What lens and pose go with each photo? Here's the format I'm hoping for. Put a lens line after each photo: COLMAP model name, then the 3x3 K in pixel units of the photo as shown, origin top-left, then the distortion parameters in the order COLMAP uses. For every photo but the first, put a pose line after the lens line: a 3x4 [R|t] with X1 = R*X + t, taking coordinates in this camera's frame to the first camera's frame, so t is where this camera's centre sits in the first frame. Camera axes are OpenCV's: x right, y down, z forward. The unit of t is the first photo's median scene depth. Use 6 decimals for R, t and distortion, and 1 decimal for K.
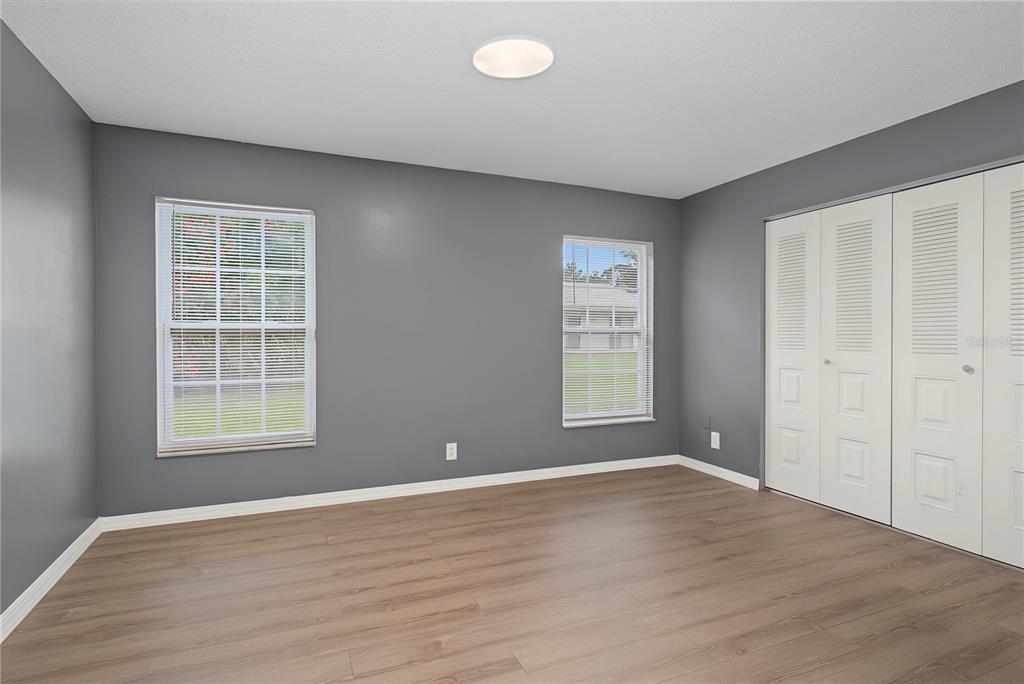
lens RADIAL K [[529.2, 0, 511.9], [0, 529.2, 343.6], [0, 0, 1]] dist [-0.005791, -0.000474]
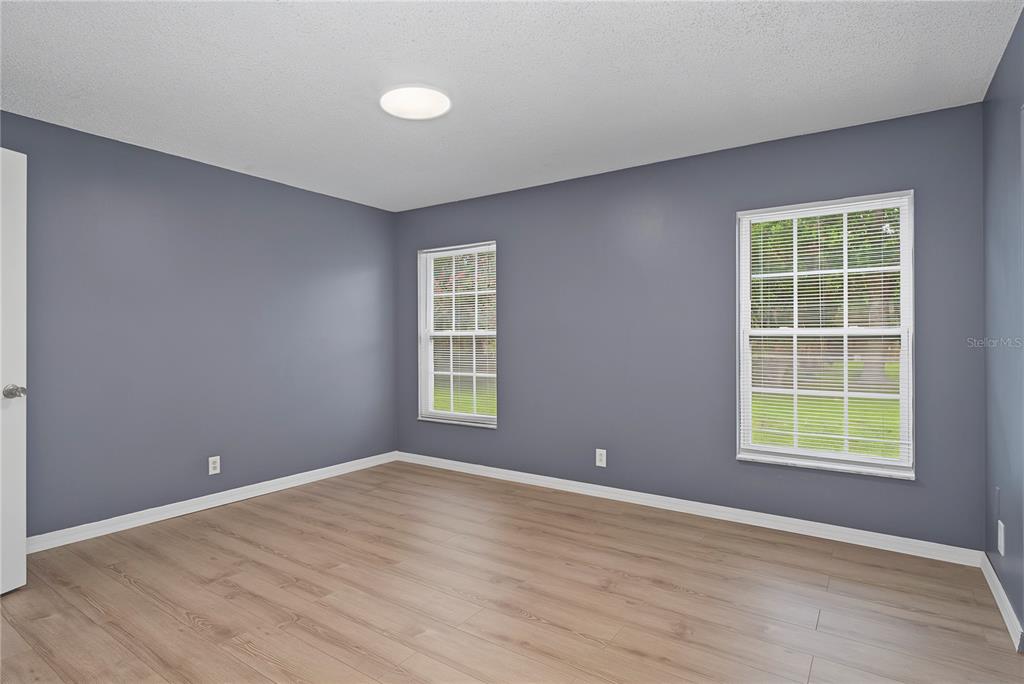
lens RADIAL K [[529.2, 0, 511.9], [0, 529.2, 343.6], [0, 0, 1]] dist [-0.005791, -0.000474]
pose [[0.532564, 0.004286, -0.846379, 0.720094], [-0.014800, 0.999881, -0.004249, -0.003660], [0.846260, 0.014789, 0.532565, 0.373912]]
